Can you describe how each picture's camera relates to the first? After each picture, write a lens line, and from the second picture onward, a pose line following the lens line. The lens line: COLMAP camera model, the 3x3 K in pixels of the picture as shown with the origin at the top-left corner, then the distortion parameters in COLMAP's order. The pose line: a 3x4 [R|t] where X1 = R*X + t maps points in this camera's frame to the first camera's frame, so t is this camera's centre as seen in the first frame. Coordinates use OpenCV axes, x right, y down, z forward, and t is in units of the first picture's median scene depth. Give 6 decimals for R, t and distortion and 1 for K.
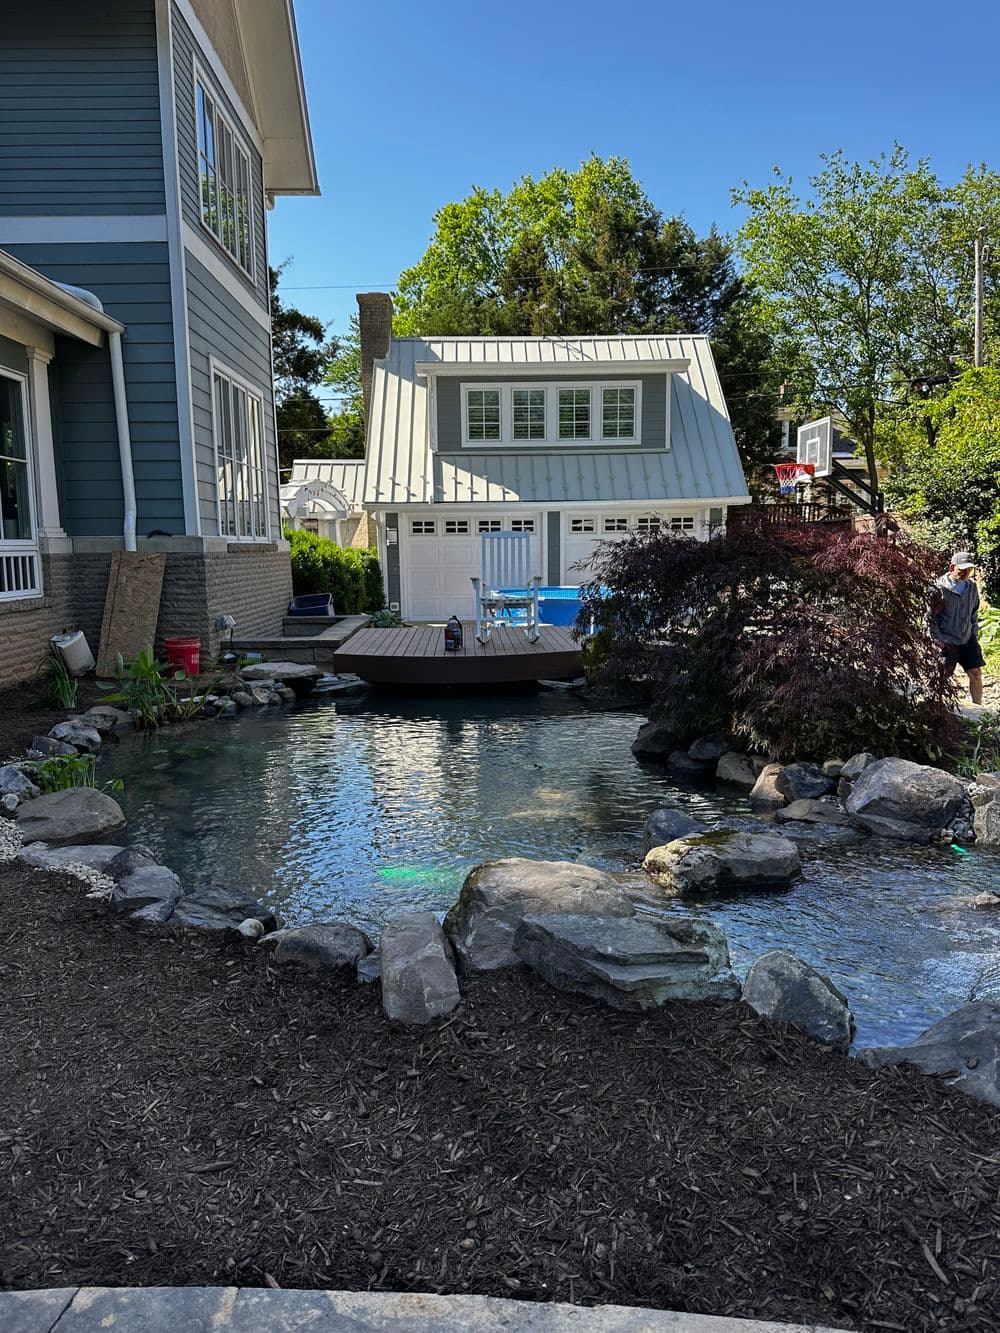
lens RADIAL K [[991.7, 0, 500.4], [0, 991.7, 667.6], [0, 0, 1]] dist [0.074716, -0.011943]
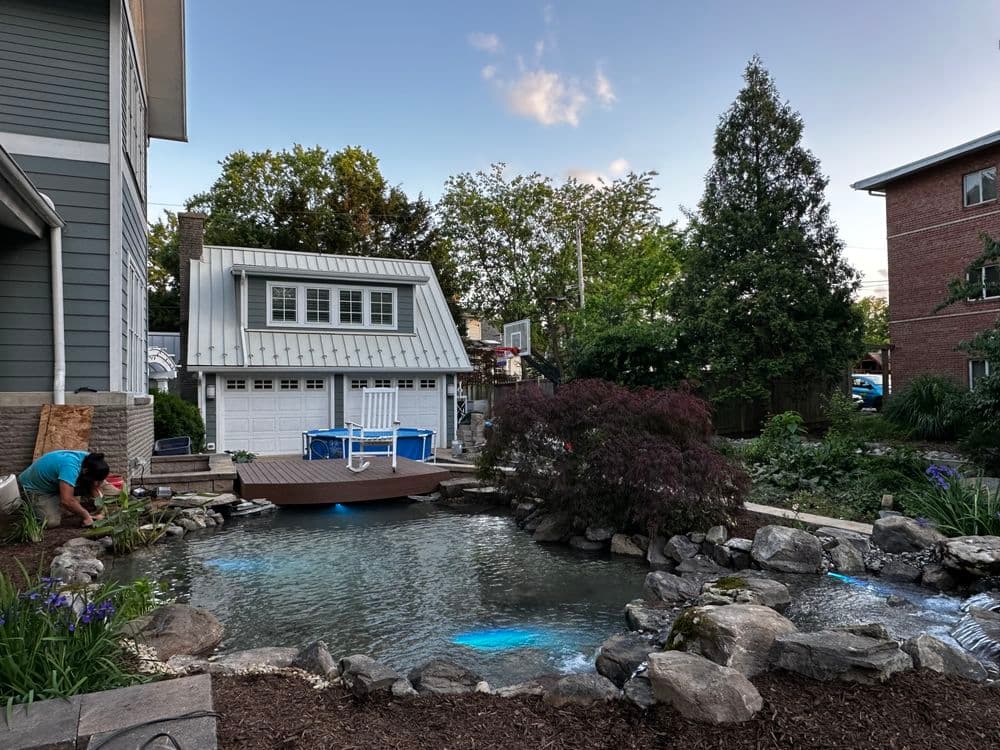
lens RADIAL K [[705.8, 0, 502.5], [0, 705.8, 375.1], [0, 0, 1]] dist [0.006193, 0.004591]
pose [[0.910110, 0.015434, 0.414079, -0.215642], [0.048340, 0.988528, -0.143093, -0.005522], [-0.411538, 0.150247, 0.898923, 0.029564]]
